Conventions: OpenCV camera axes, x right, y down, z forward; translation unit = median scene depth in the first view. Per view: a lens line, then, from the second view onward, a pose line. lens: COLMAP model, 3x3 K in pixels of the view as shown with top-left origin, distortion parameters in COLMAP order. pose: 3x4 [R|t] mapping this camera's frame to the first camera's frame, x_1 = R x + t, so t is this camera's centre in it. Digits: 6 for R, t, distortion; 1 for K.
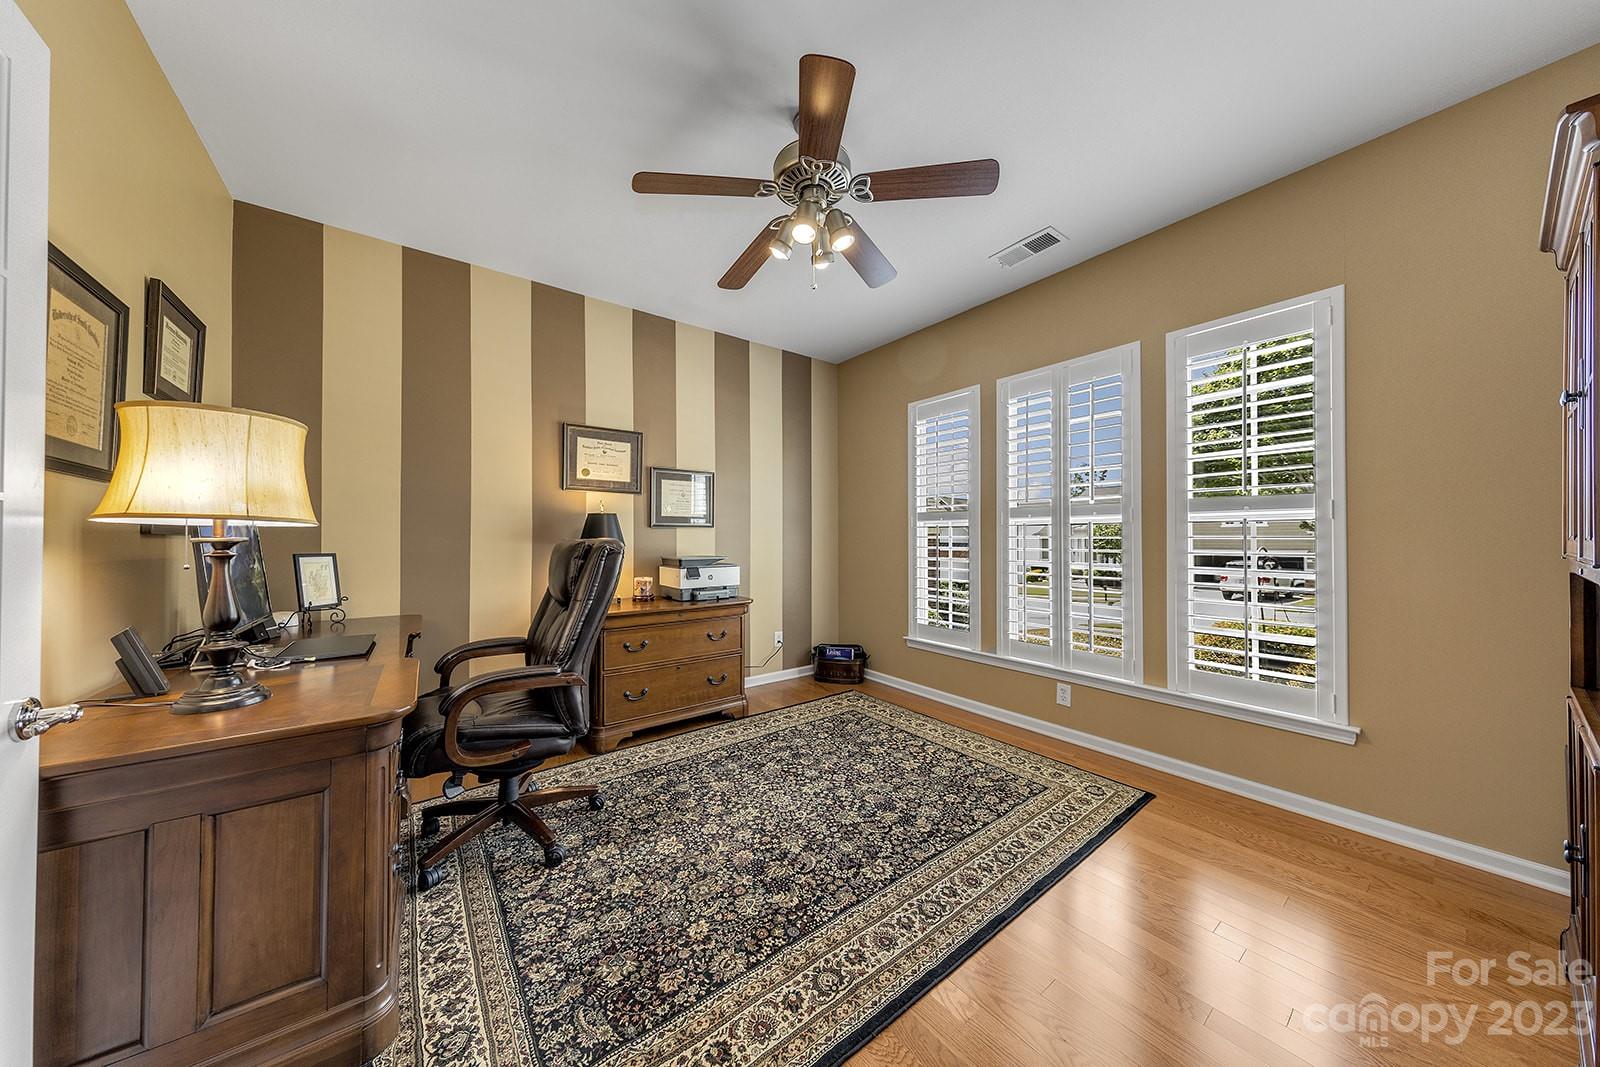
lens RADIAL K [[516.1, 0, 797.2], [0, 516.1, 533.3], [0, 0, 1]] dist [0.005592, -0.000446]
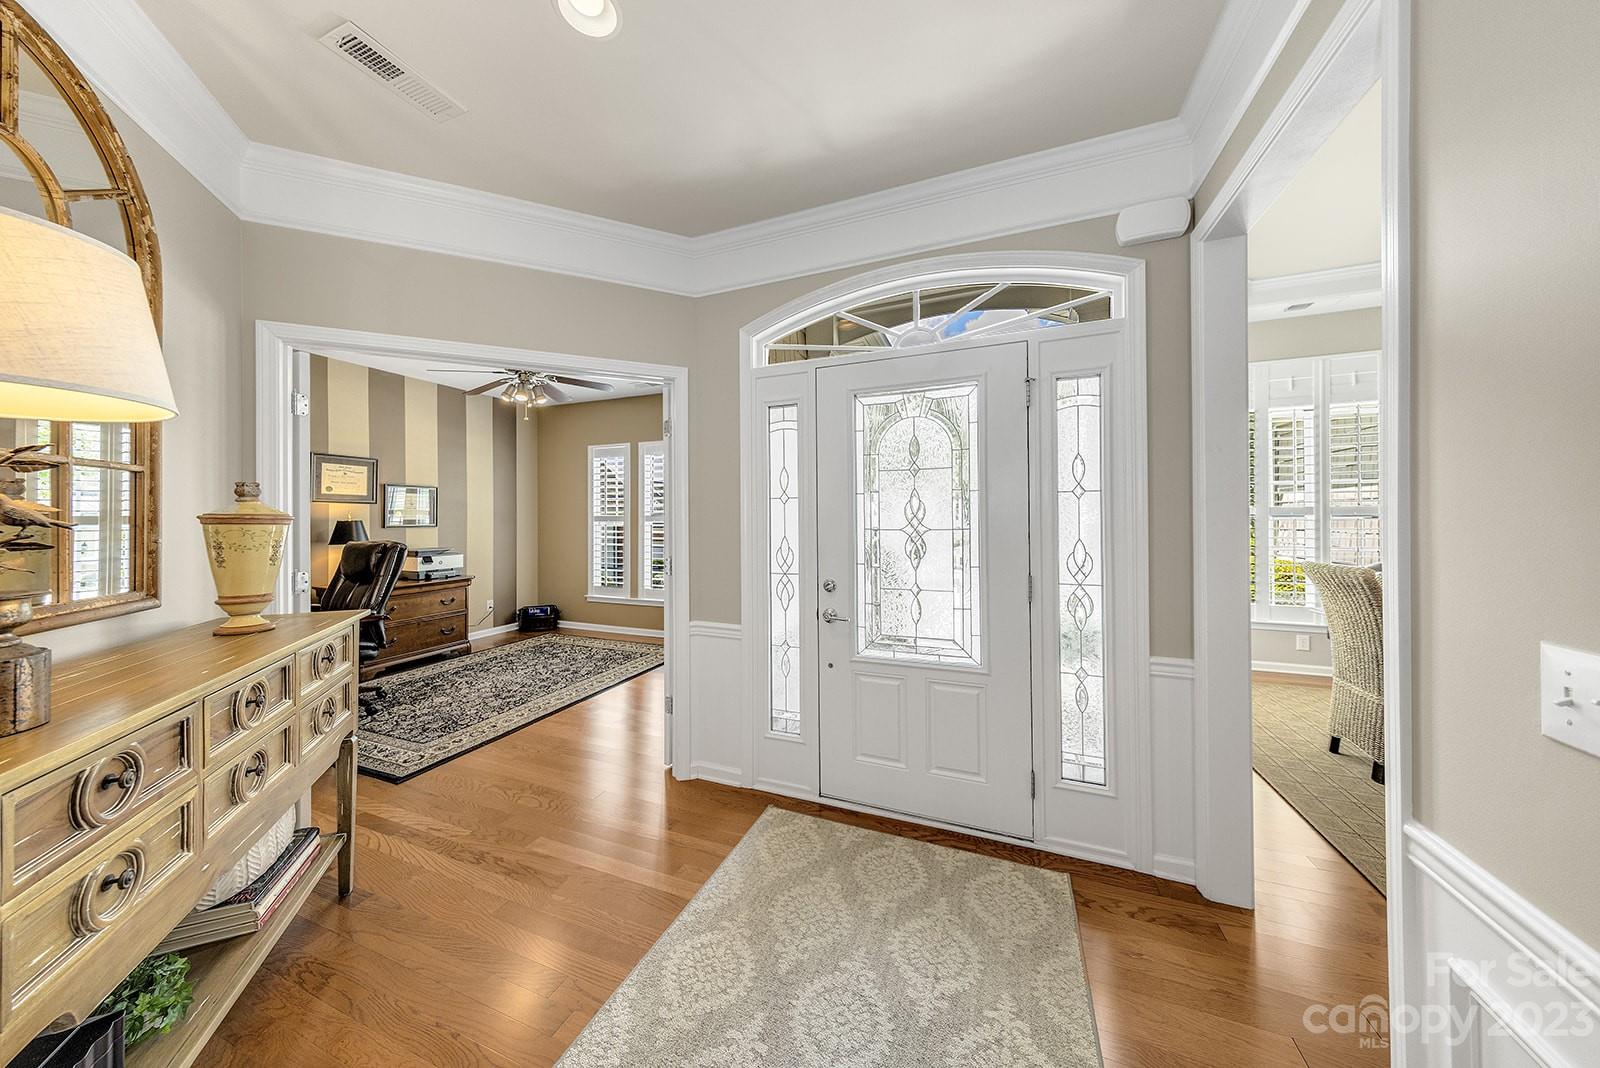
lens RADIAL K [[516.1, 0, 792.6], [0, 516.1, 516.6], [0, 0, 1]] dist [0.005592, -0.000446]
pose [[0.857306, -0.000321, 0.514806, -0.072971], [-0.001161, 0.999996, 0.002558, -0.053707], [-0.514805, -0.002791, 0.857303, -0.825316]]
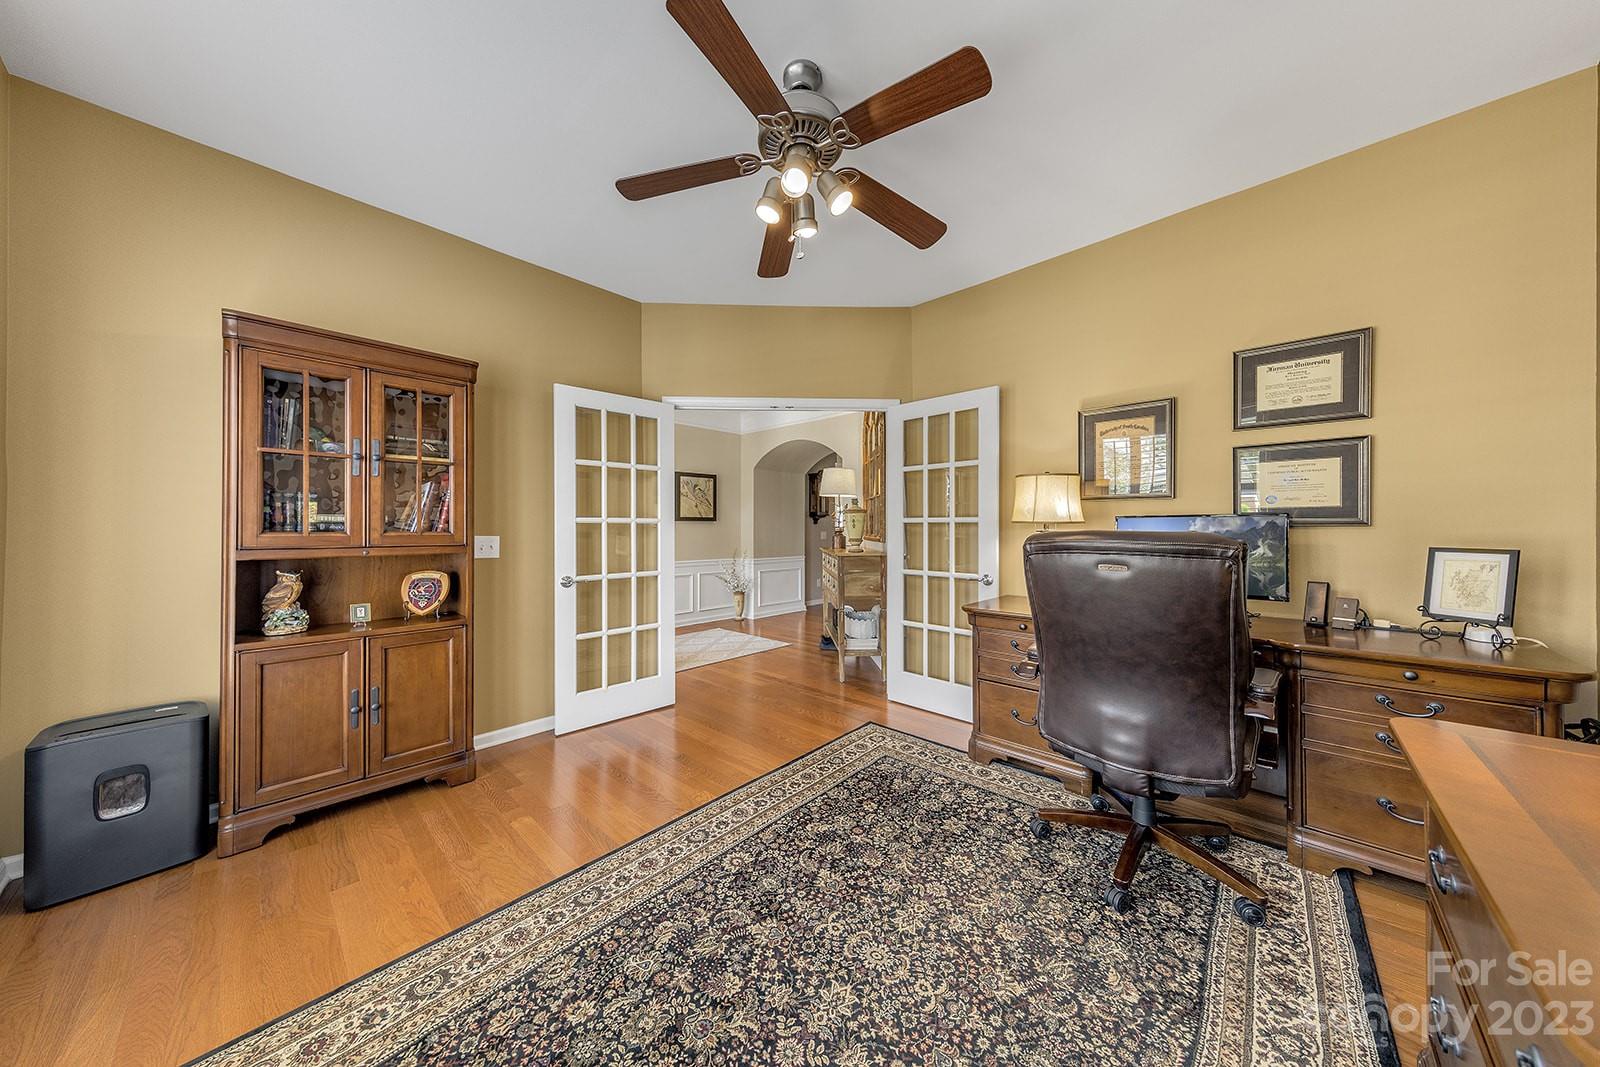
lens RADIAL K [[516.1, 0, 801.1], [0, 516.1, 531.0], [0, 0, 1]] dist [0.005592, -0.000446]
pose [[-0.983703, 0.006703, -0.179677, 0.119653], [0.008071, 0.999944, -0.006883, 0.007877], [0.179621, -0.008221, -0.983702, 1.149846]]
